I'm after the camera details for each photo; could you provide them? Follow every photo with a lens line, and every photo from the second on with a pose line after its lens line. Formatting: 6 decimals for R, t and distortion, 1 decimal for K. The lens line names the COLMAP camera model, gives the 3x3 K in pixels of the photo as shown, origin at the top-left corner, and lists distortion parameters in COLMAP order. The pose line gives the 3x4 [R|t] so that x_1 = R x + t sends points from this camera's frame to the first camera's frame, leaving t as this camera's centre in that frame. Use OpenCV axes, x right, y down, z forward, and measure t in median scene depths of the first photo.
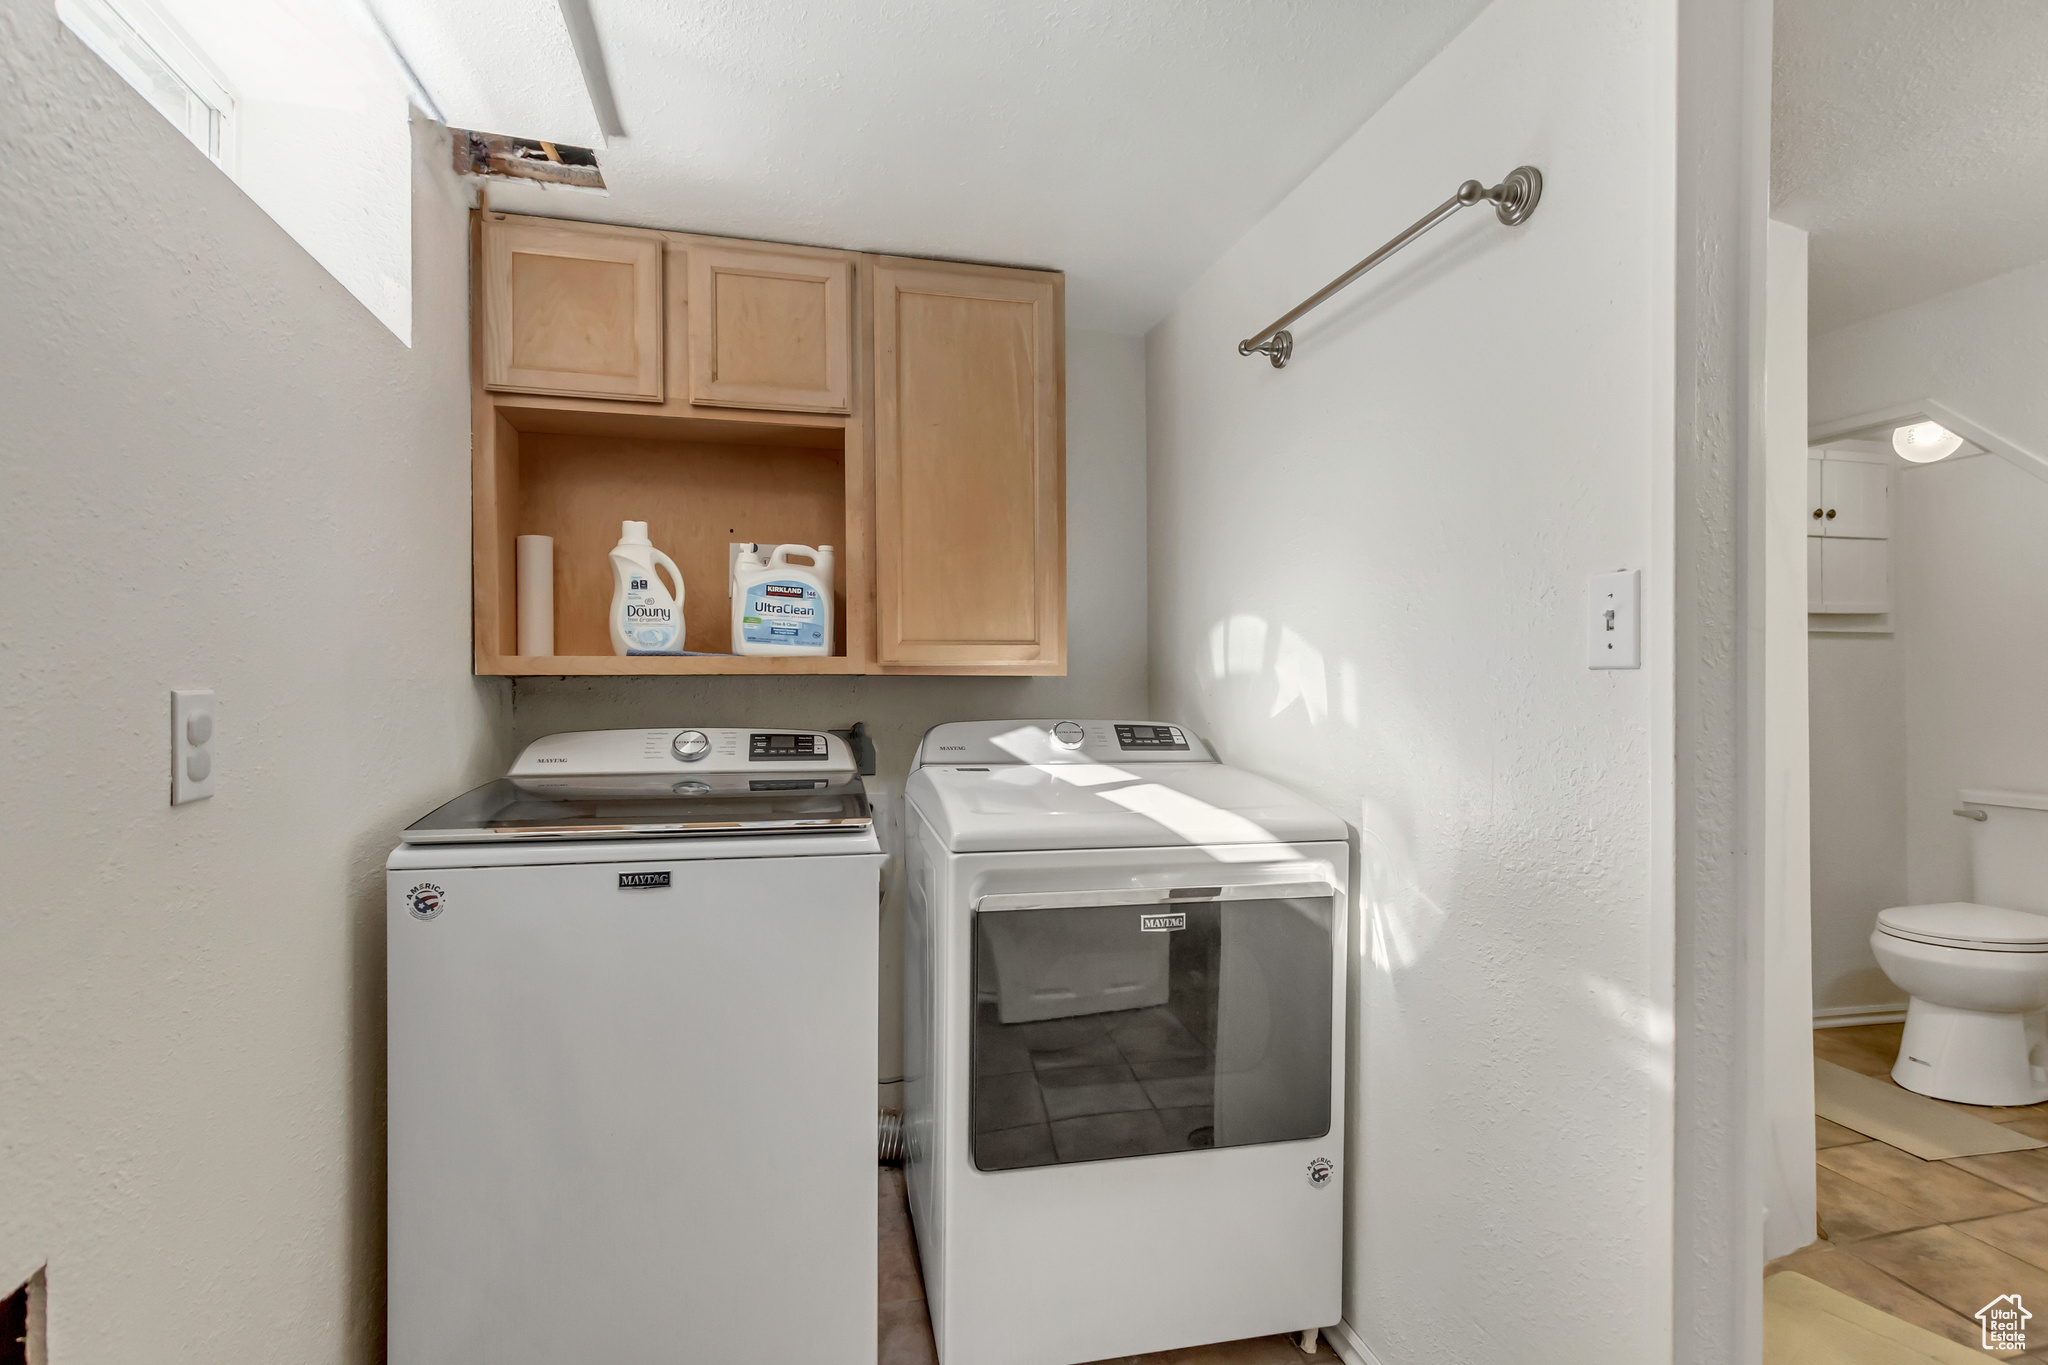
lens RADIAL K [[953.5, 0, 1021.3], [0, 953.5, 682.9], [0, 0, 1]] dist [0.015652, -0.003302]
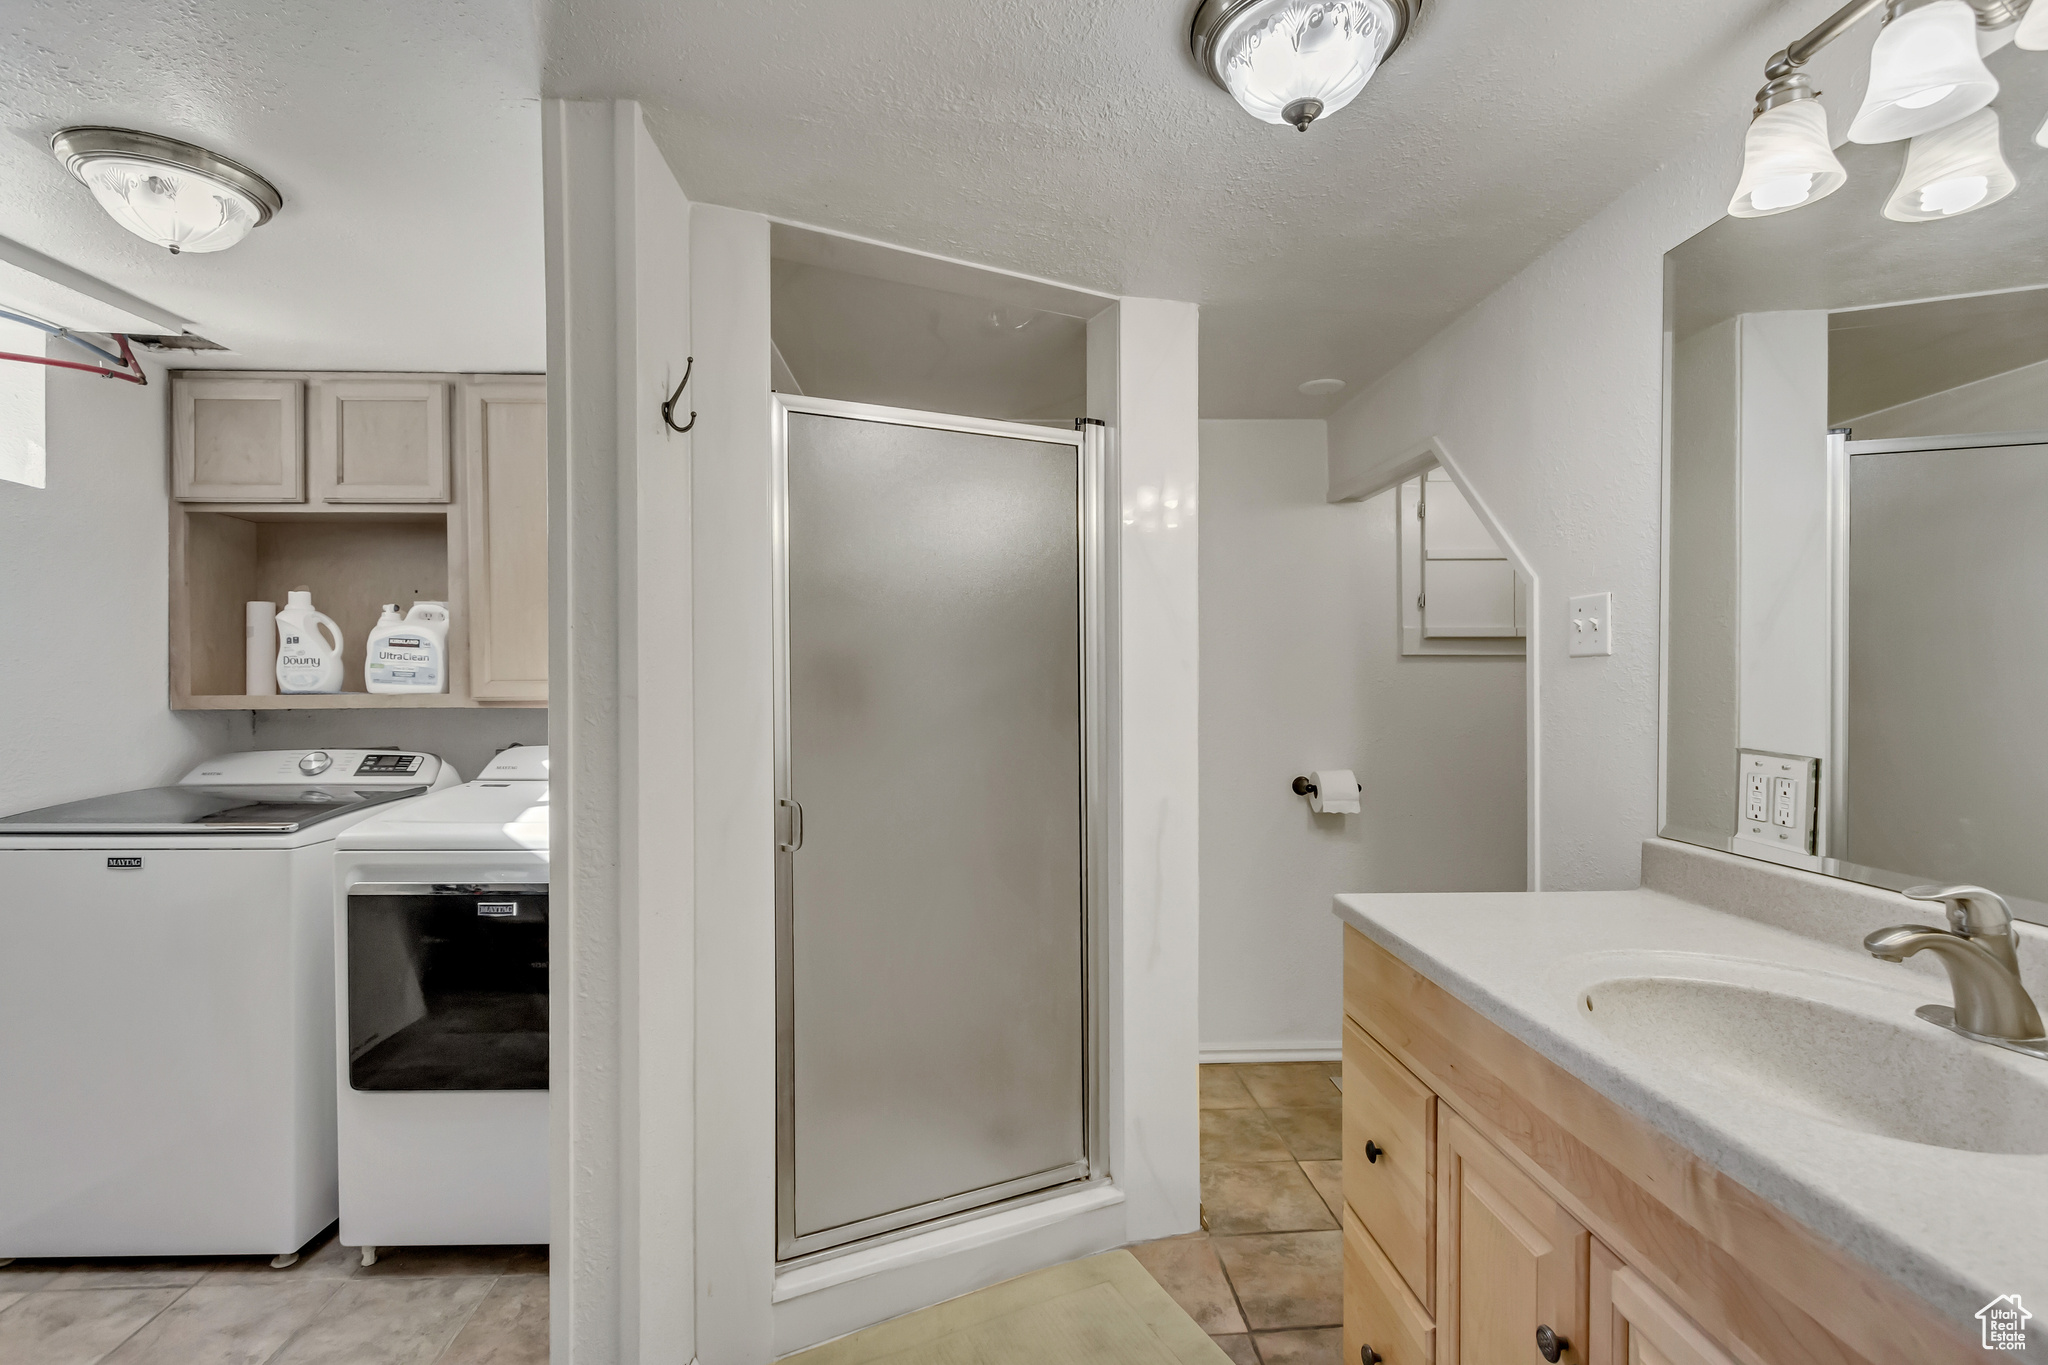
lens RADIAL K [[953.5, 0, 1020.4], [0, 953.5, 683.8], [0, 0, 1]] dist [0.015652, -0.003302]
pose [[0.980254, -0.003384, -0.197714, 0.839783], [0.003062, 0.999993, -0.001935, -0.037166], [0.197719, 0.001292, 0.980258, -0.099622]]
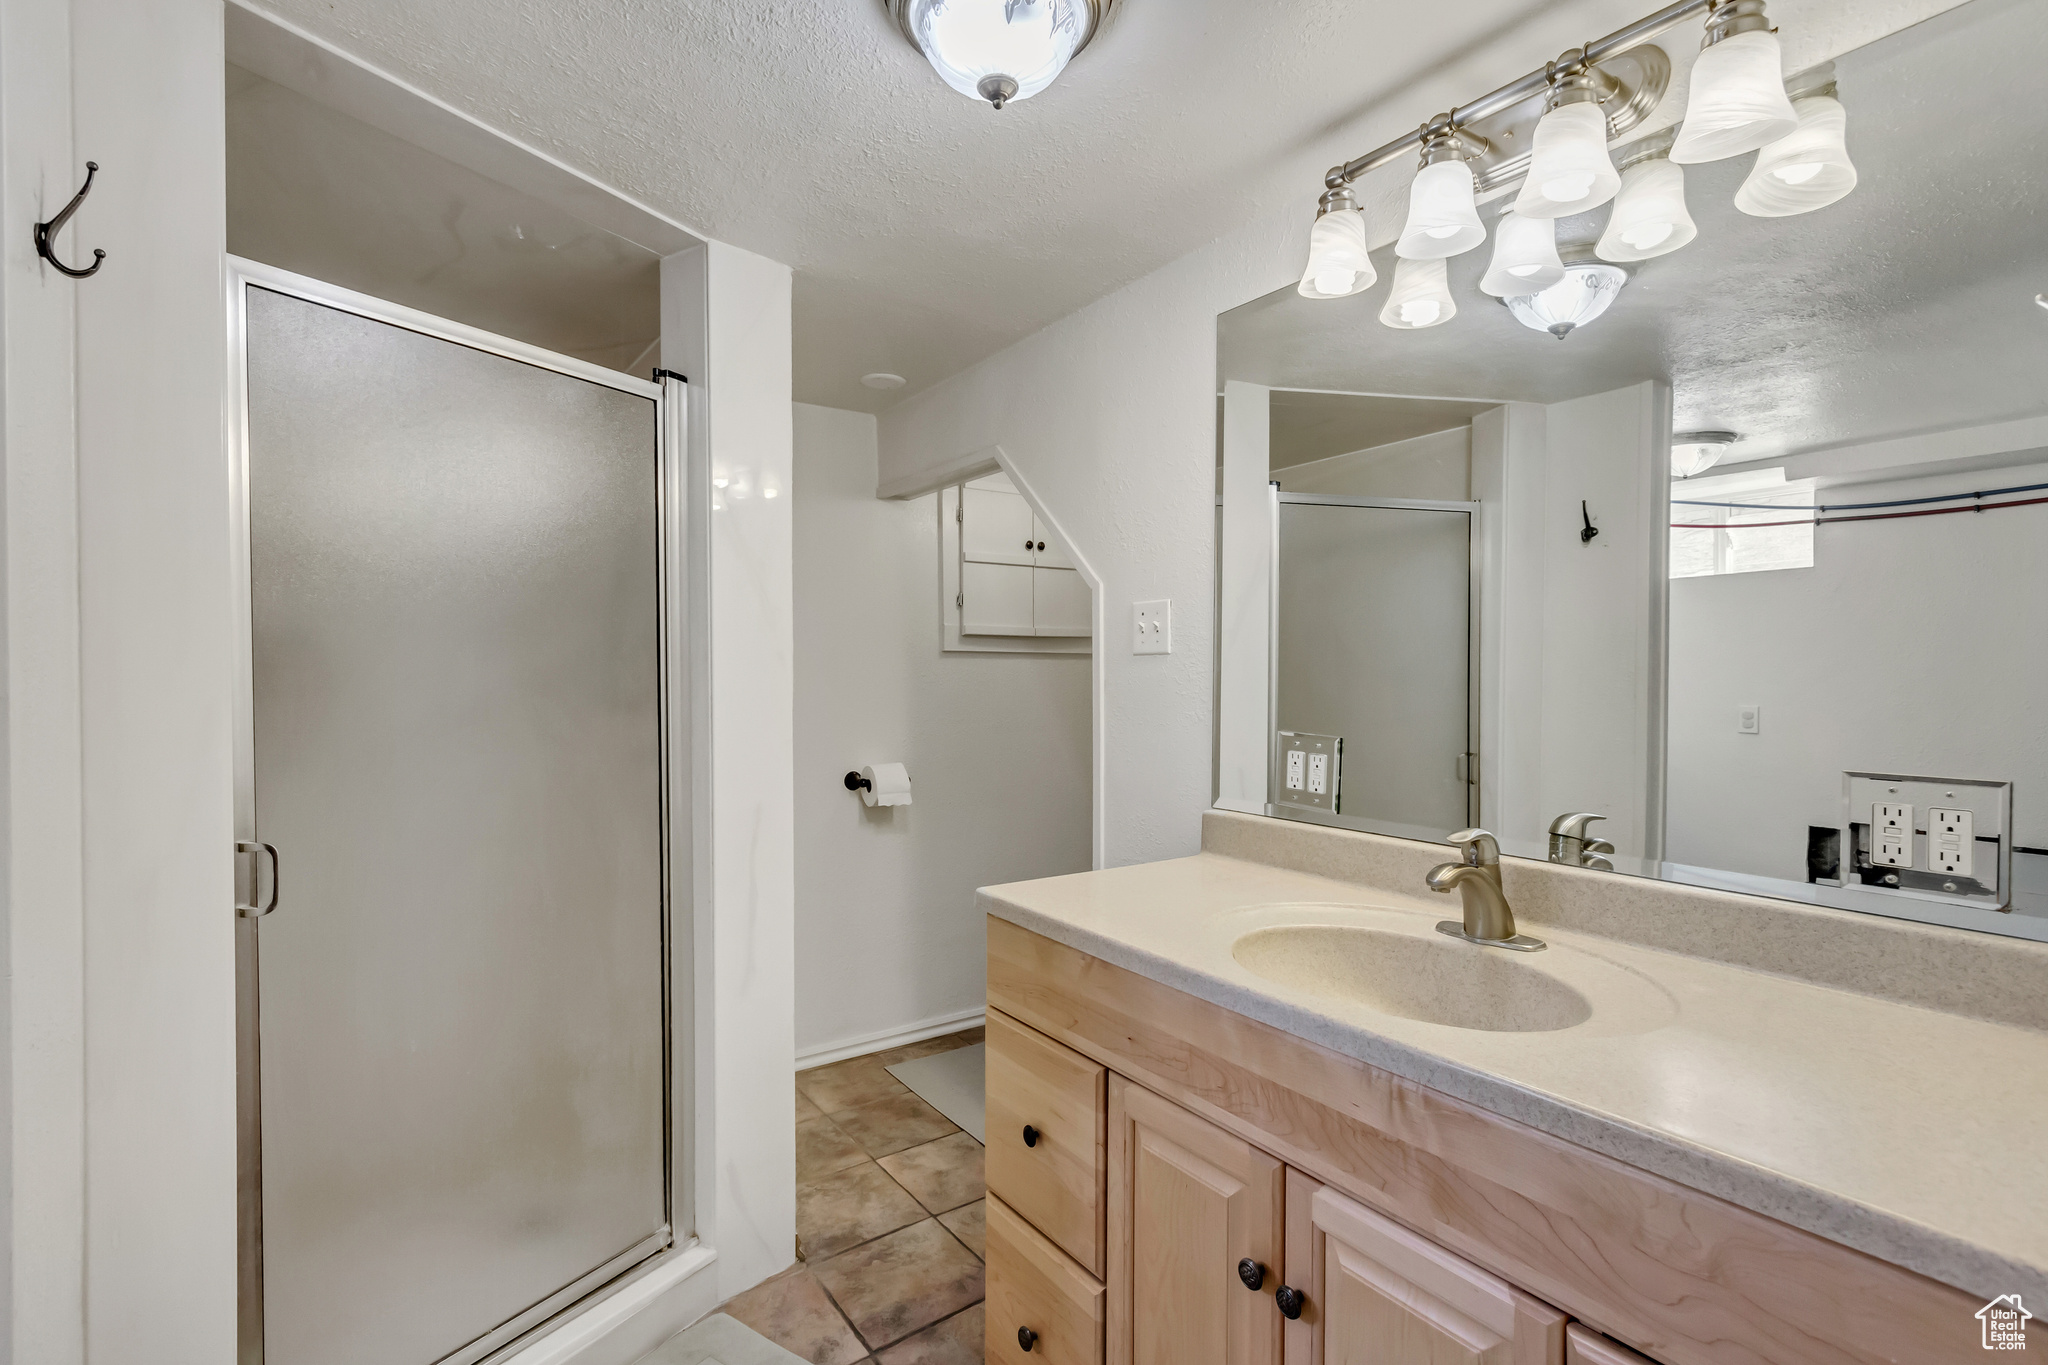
lens RADIAL K [[953.5, 0, 1014.5], [0, 953.5, 685.0], [0, 0, 1]] dist [0.015652, -0.003302]
pose [[0.938149, -0.003697, 0.346212, 0.691963], [0.001696, 0.999980, 0.006084, -0.036689], [-0.346227, -0.005121, 0.938137, -0.023416]]
